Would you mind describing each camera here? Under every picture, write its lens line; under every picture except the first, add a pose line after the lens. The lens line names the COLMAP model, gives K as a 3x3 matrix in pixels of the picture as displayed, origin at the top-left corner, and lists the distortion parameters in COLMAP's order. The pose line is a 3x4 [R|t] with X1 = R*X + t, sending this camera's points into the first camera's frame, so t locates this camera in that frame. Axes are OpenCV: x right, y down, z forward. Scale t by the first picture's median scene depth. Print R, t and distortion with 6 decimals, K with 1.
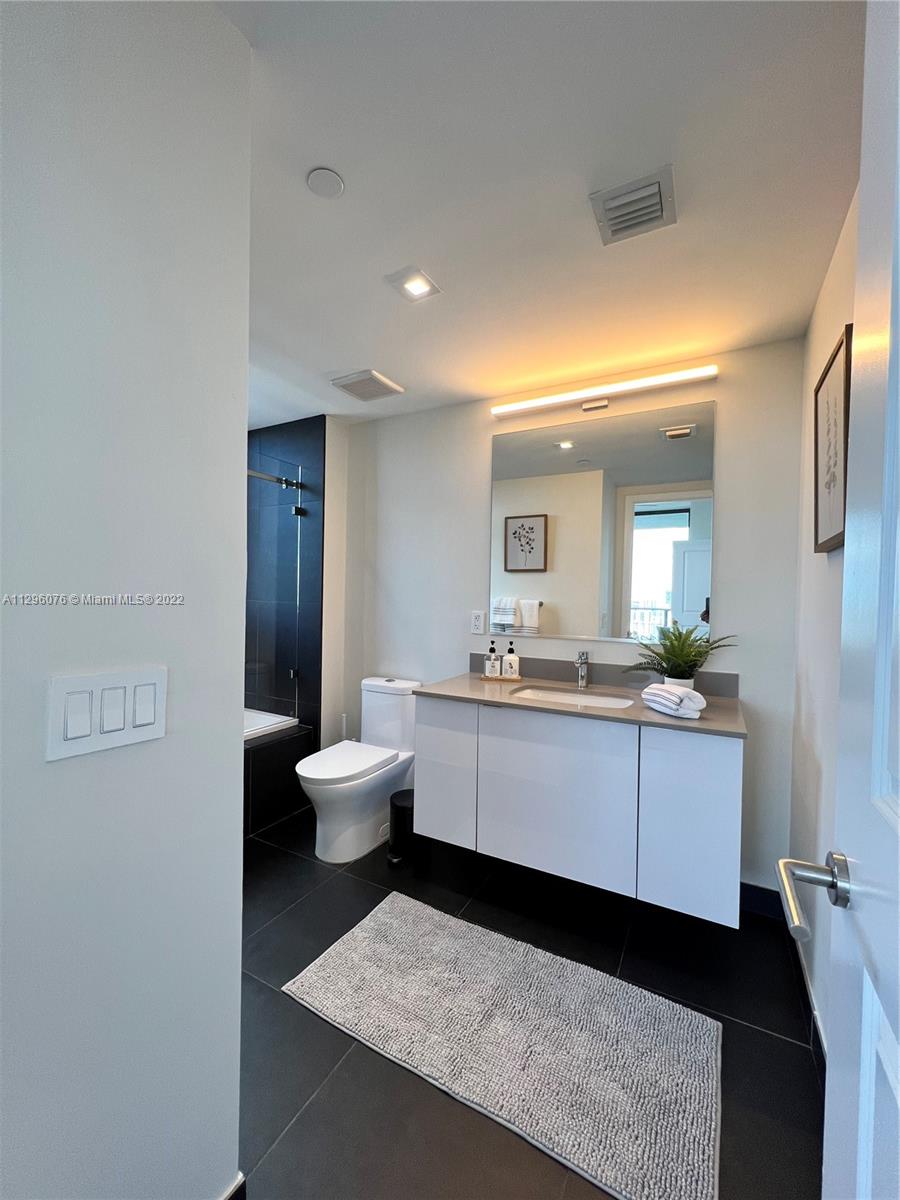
lens RADIAL K [[479.3, 0, 450.0], [0, 479.3, 600.0], [0, 0, 1]] dist [-0.001204, 0.000643]
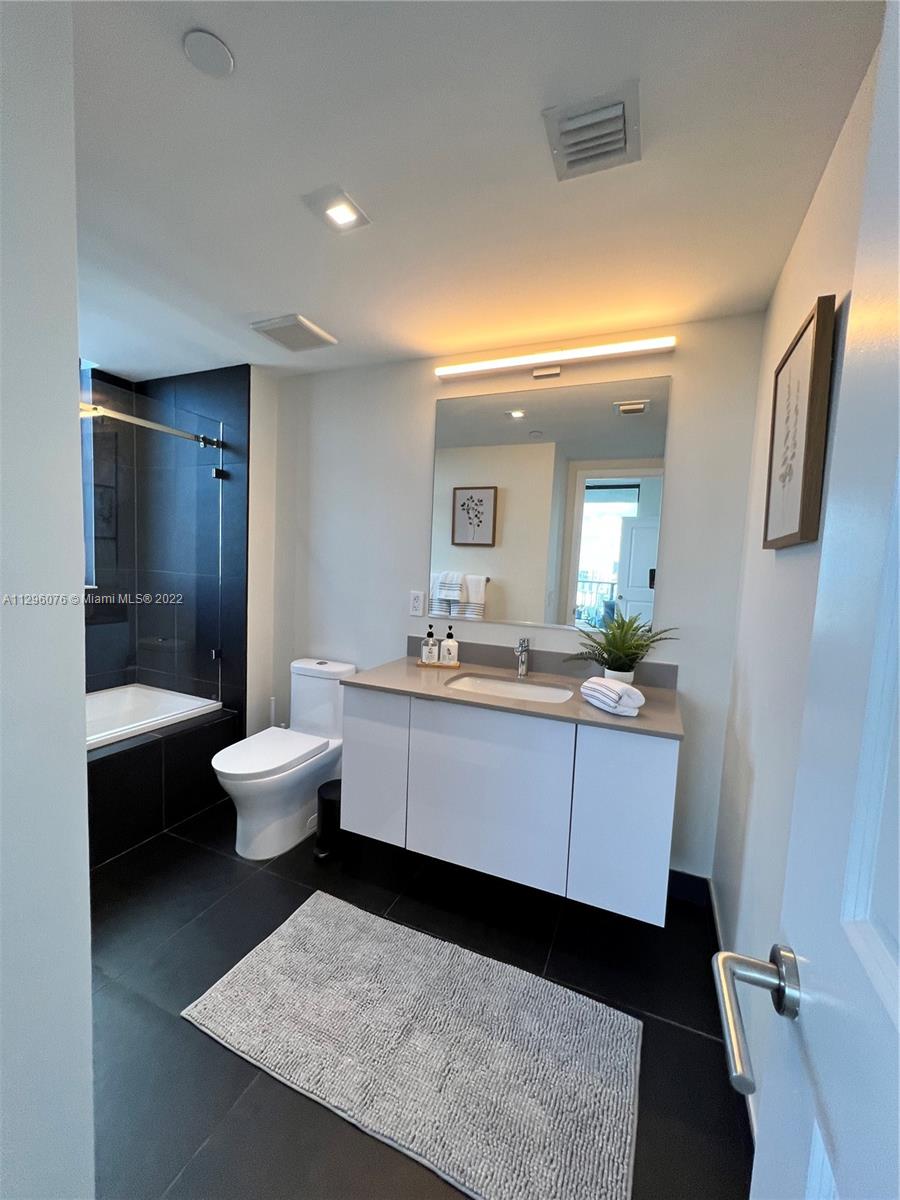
lens RADIAL K [[479.3, 0, 450.0], [0, 479.3, 600.0], [0, 0, 1]] dist [-0.001204, 0.000643]
pose [[0.995158, 0.017357, 0.096740, 0.045530], [-0.024209, 0.997245, 0.070120, -0.038733], [-0.095257, -0.072123, 0.992837, 0.089834]]
